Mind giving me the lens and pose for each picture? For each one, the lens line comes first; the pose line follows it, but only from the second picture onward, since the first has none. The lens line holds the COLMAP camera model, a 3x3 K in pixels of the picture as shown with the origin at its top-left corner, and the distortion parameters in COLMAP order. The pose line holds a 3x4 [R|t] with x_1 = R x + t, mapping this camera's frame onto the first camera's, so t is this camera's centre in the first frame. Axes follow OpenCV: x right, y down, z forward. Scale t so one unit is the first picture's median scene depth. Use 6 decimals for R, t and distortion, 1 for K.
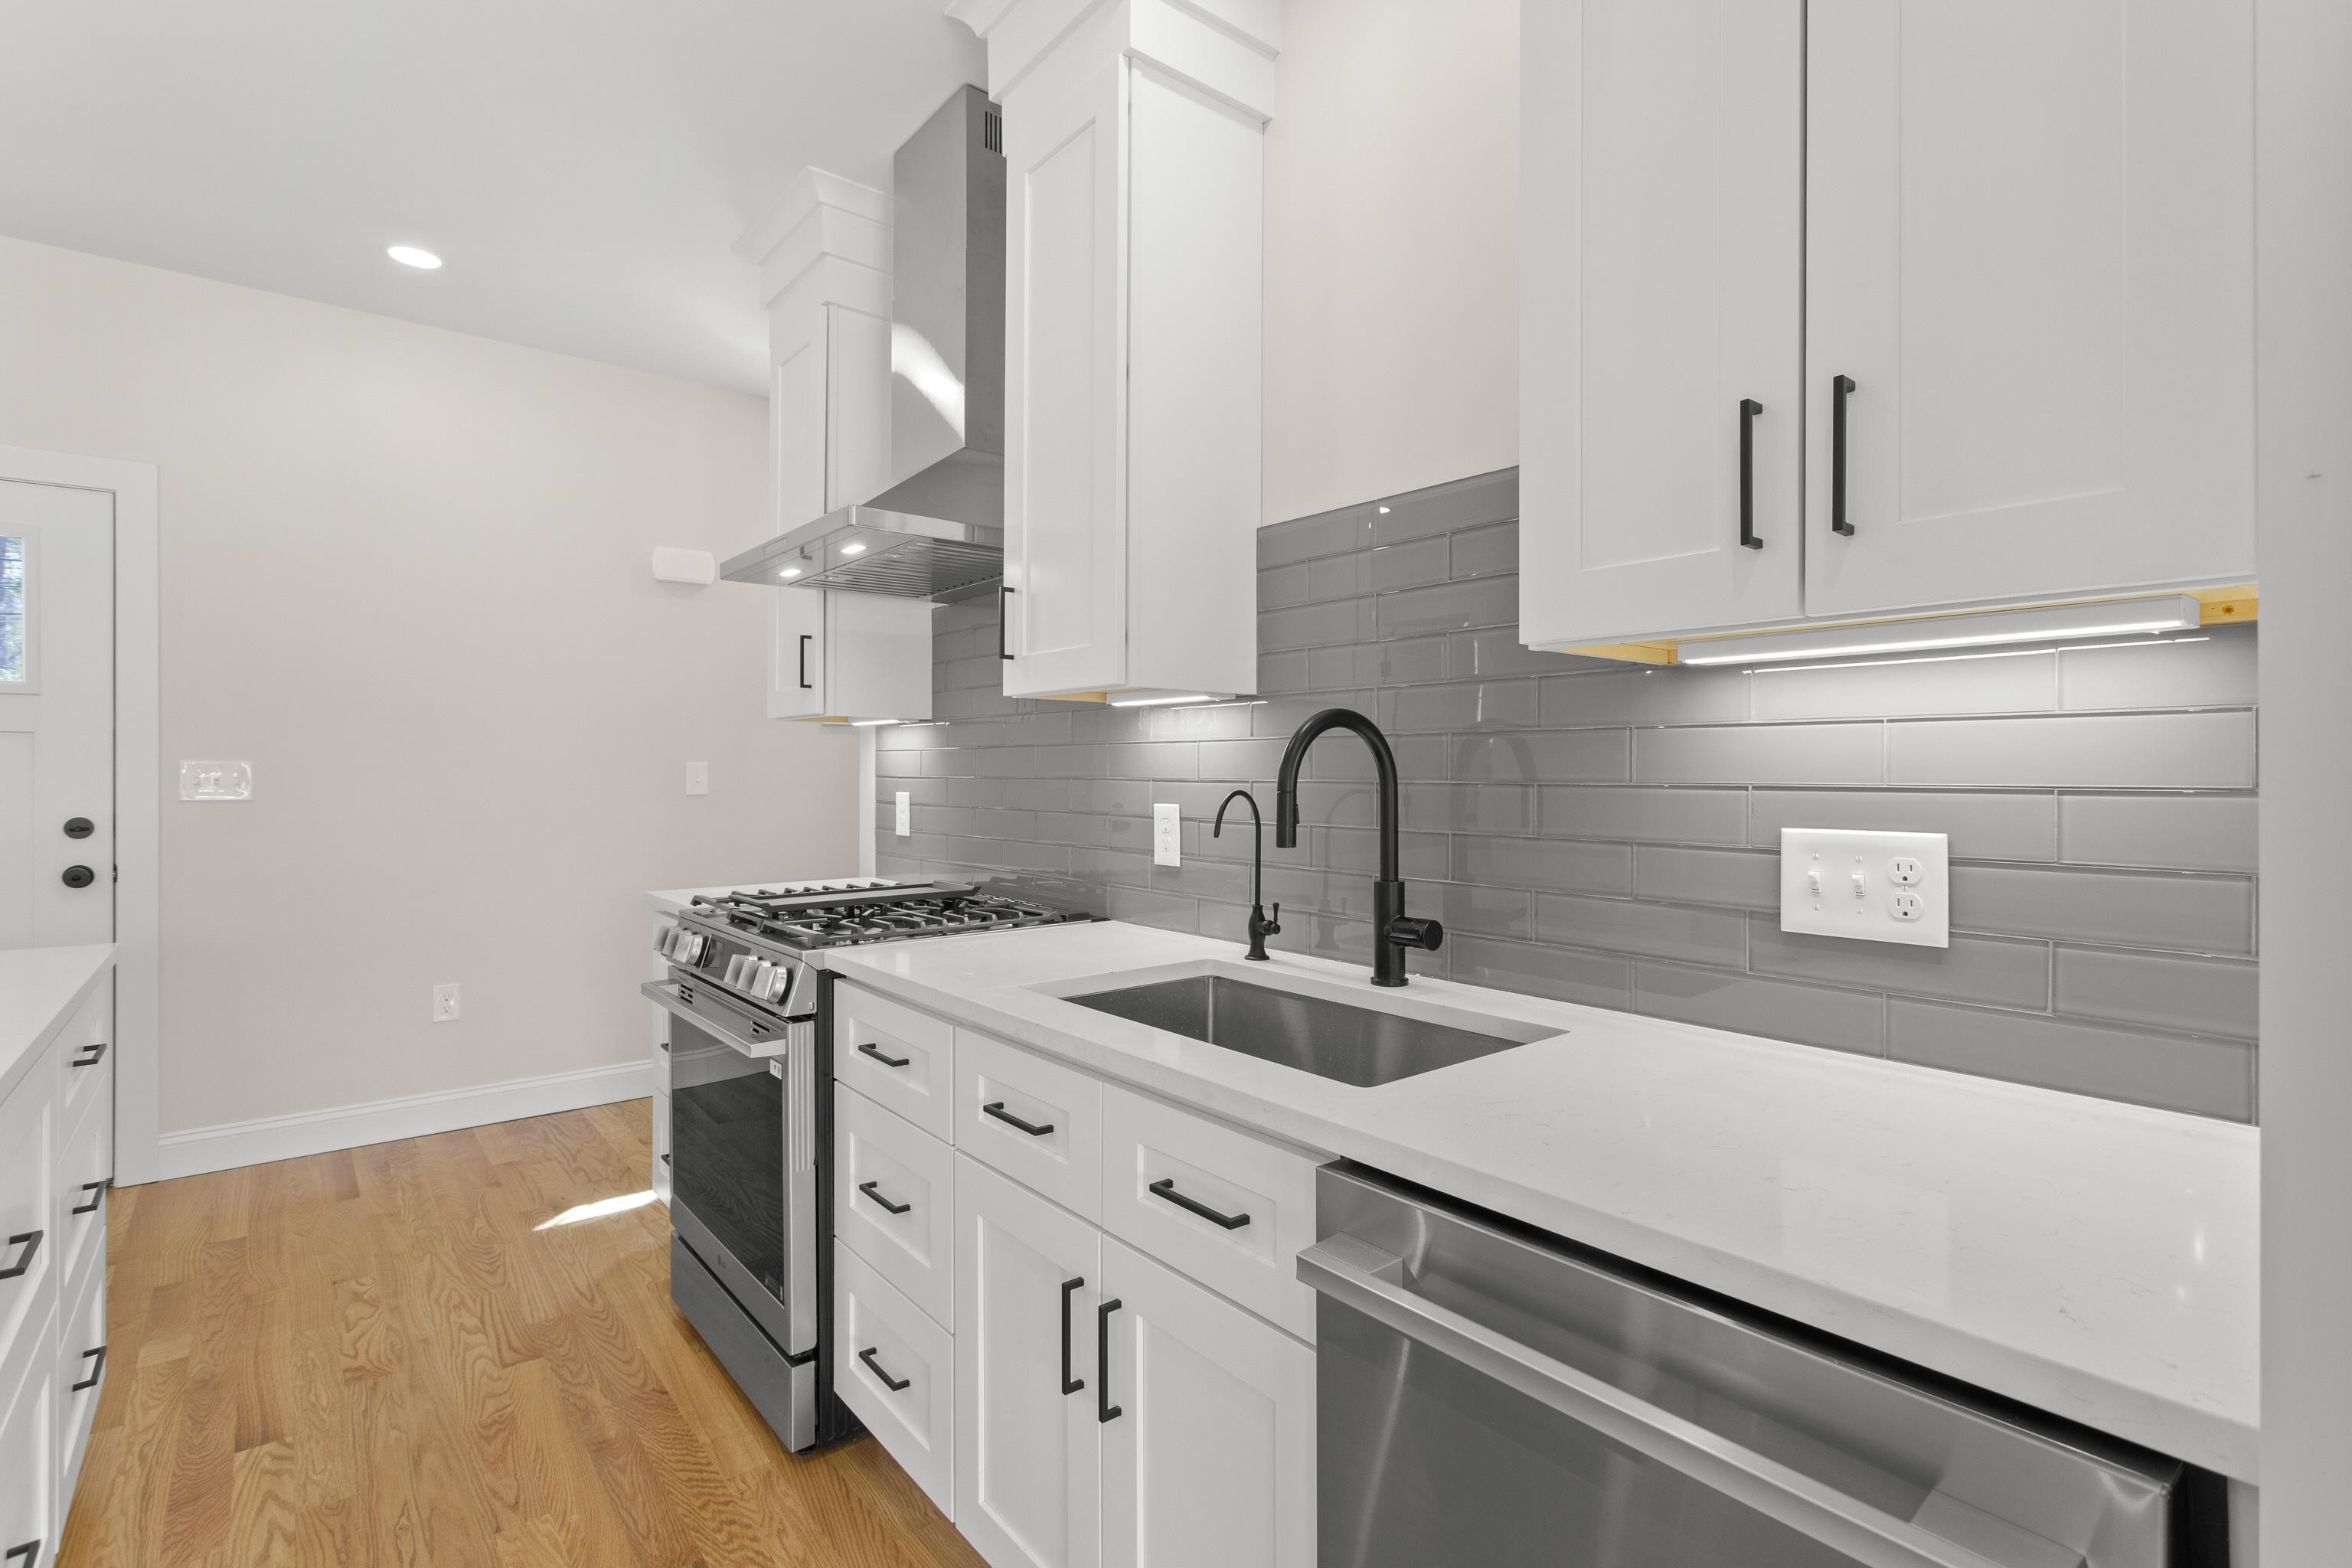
lens RADIAL K [[1108.4, 0, 1180.8], [0, 1108.4, 766.5], [0, 0, 1]] dist [-0.001489, 0.000565]
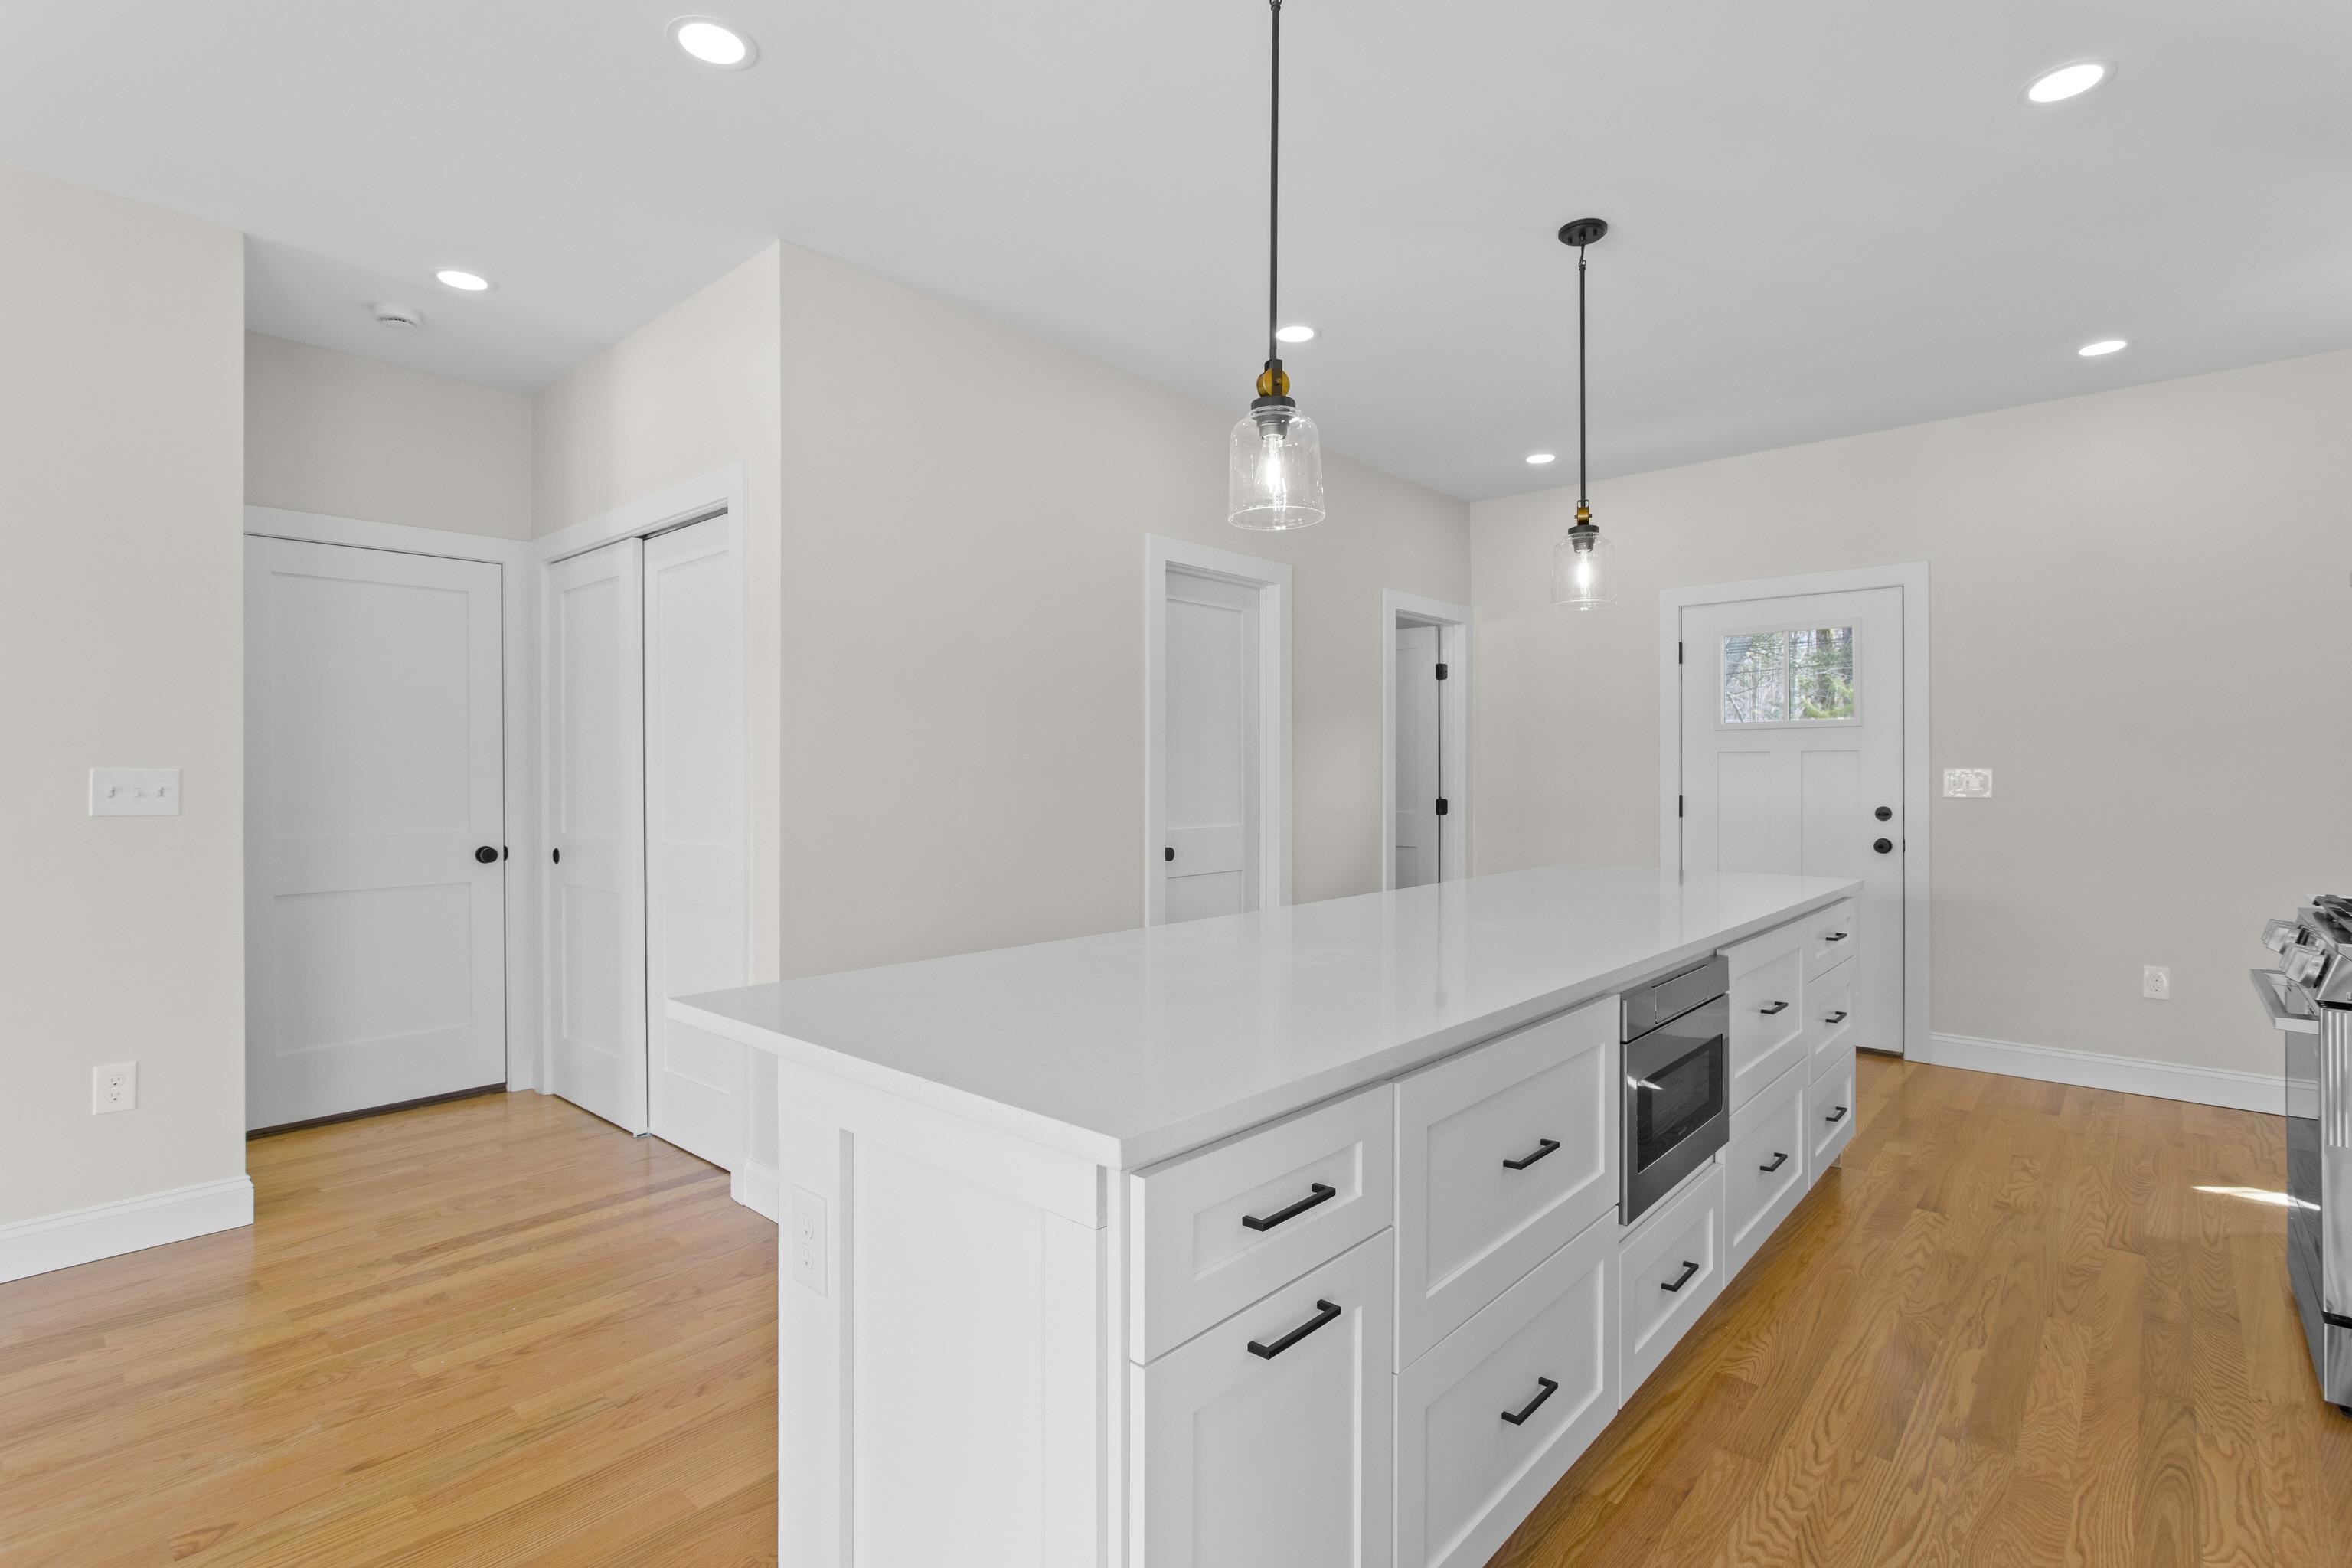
lens RADIAL K [[1108.4, 0, 1181.4], [0, 1108.4, 767.0], [0, 0, 1]] dist [-0.001489, 0.000565]
pose [[0.155679, -0.006337, -0.987787, 0.509322], [0.002694, 0.999978, -0.005991, -0.001871], [0.987804, -0.001729, 0.155692, -0.259675]]
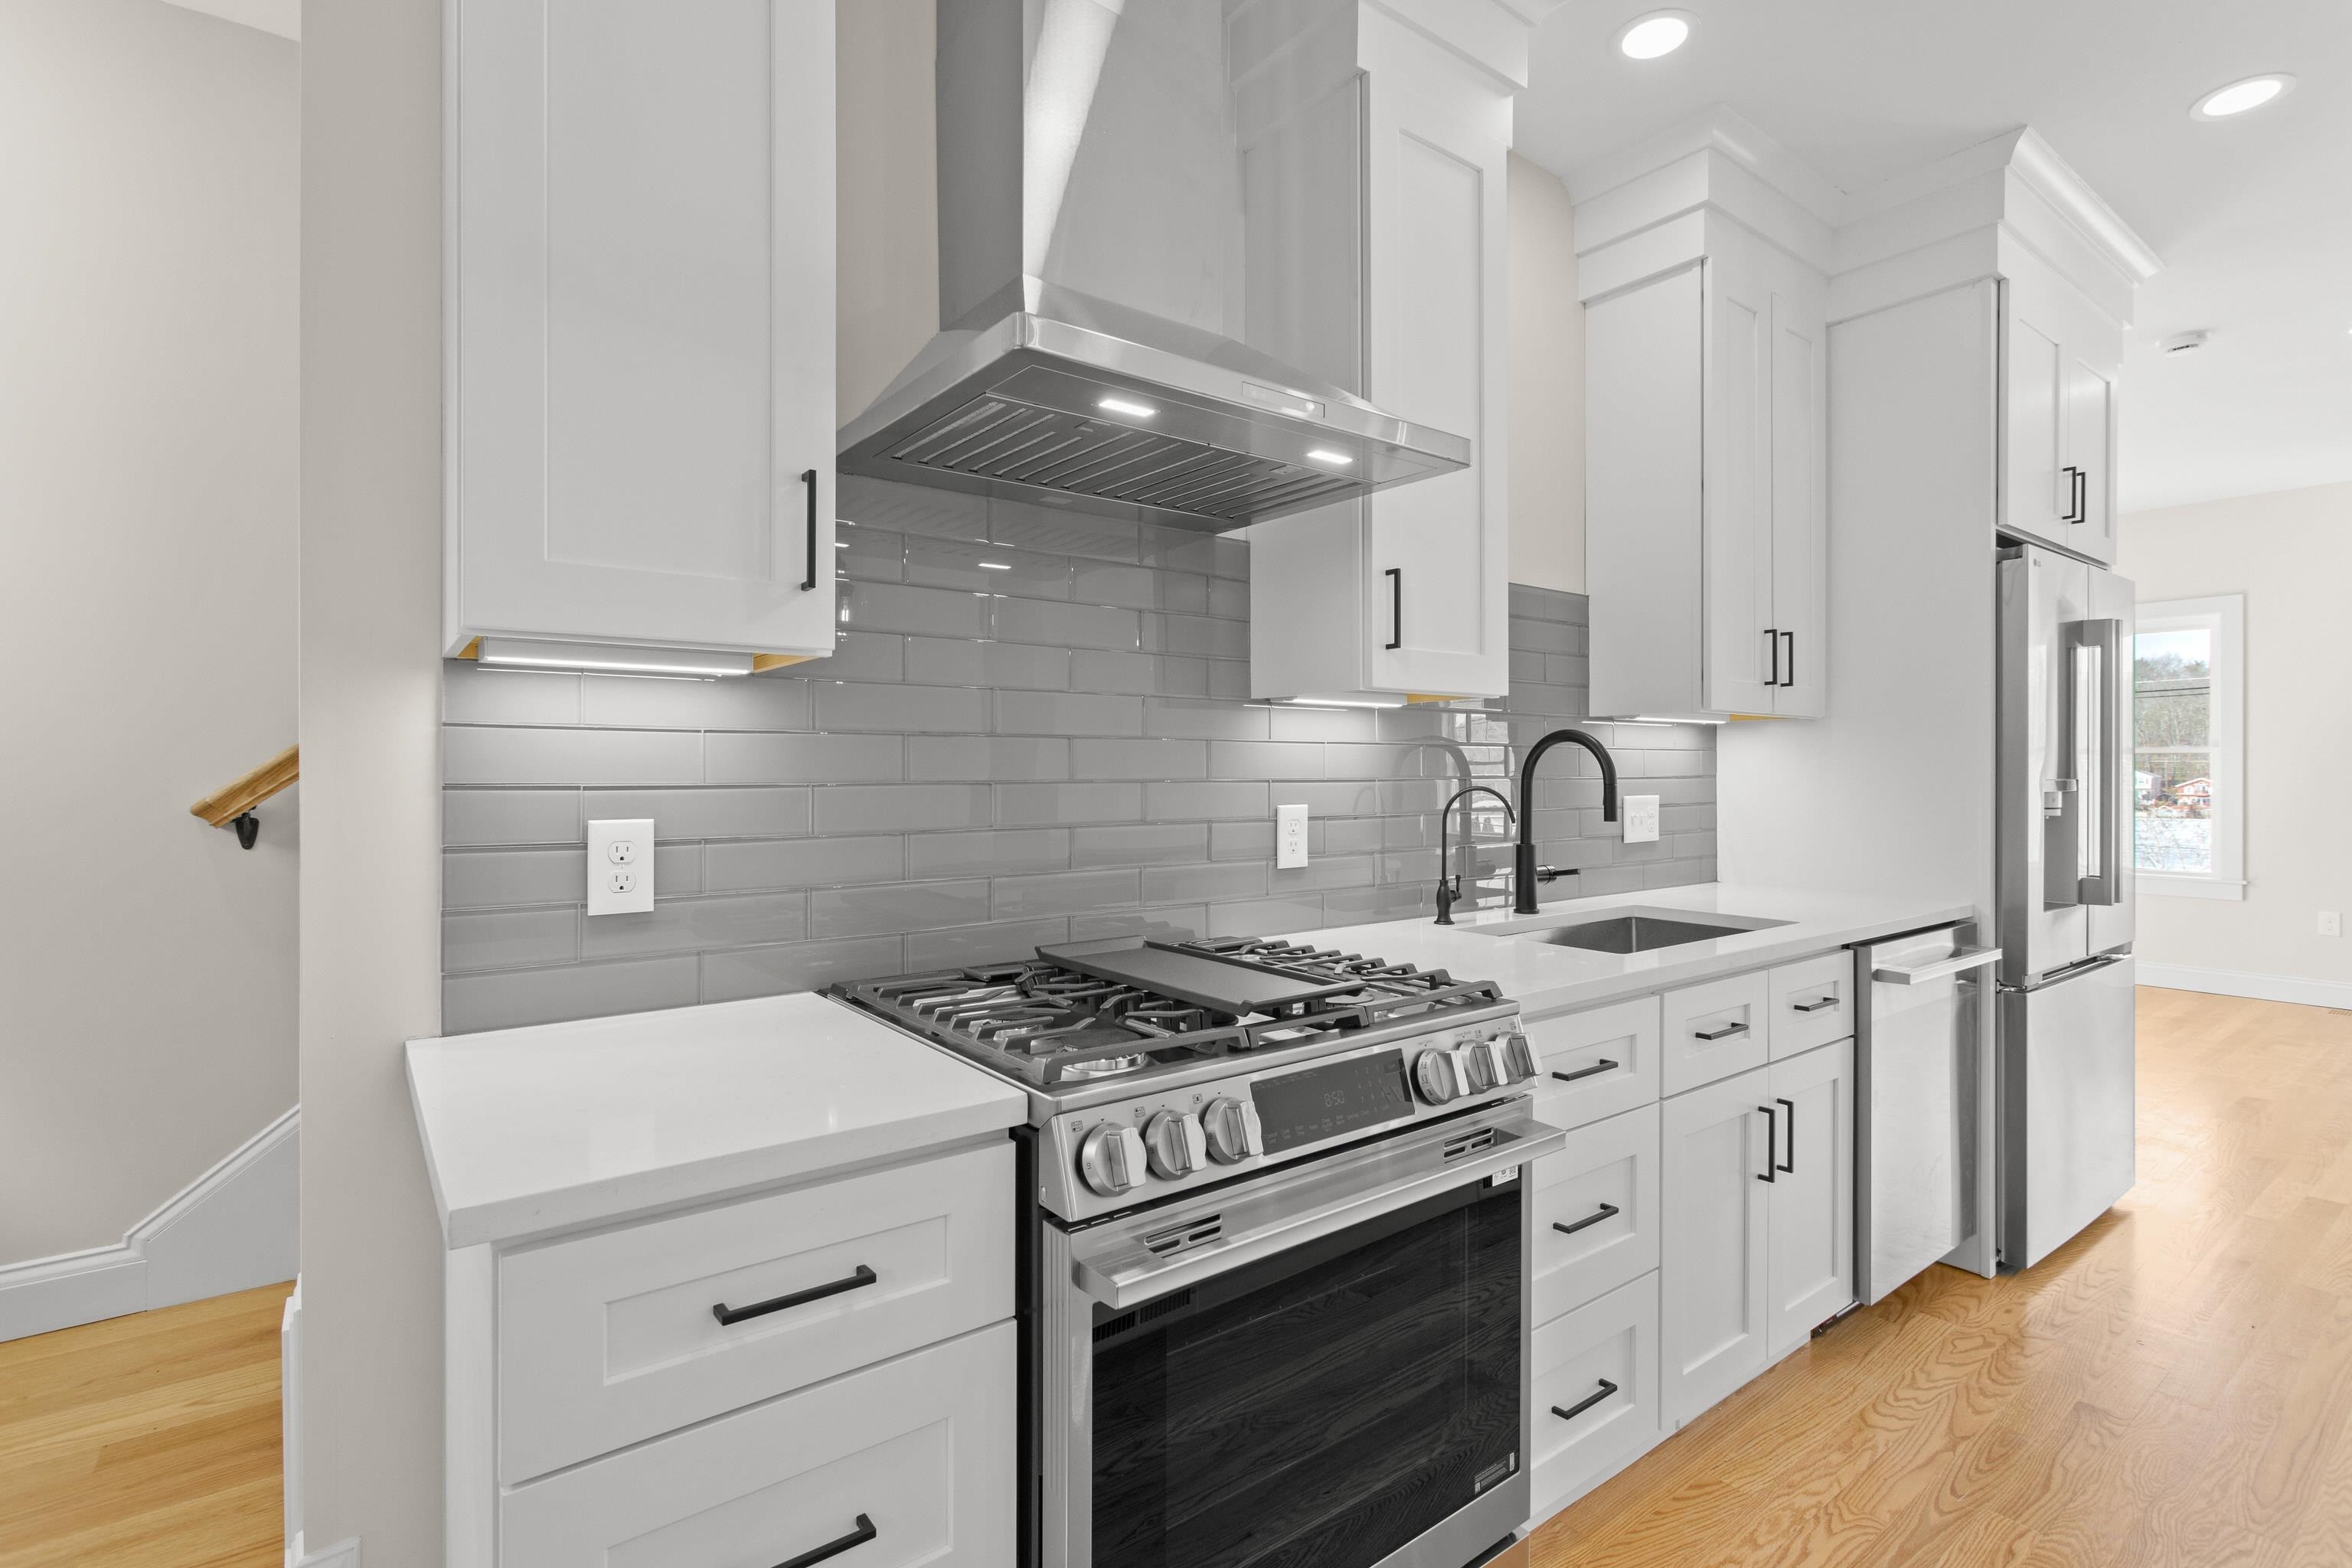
lens RADIAL K [[1108.4, 0, 1186.6], [0, 1108.4, 776.0], [0, 0, 1]] dist [-0.001489, 0.000565]
pose [[0.033771, -0.013193, 0.999343, -1.045340], [-0.007919, 0.999878, 0.013467, -0.004298], [-0.999398, -0.008369, 0.033663, 1.114105]]
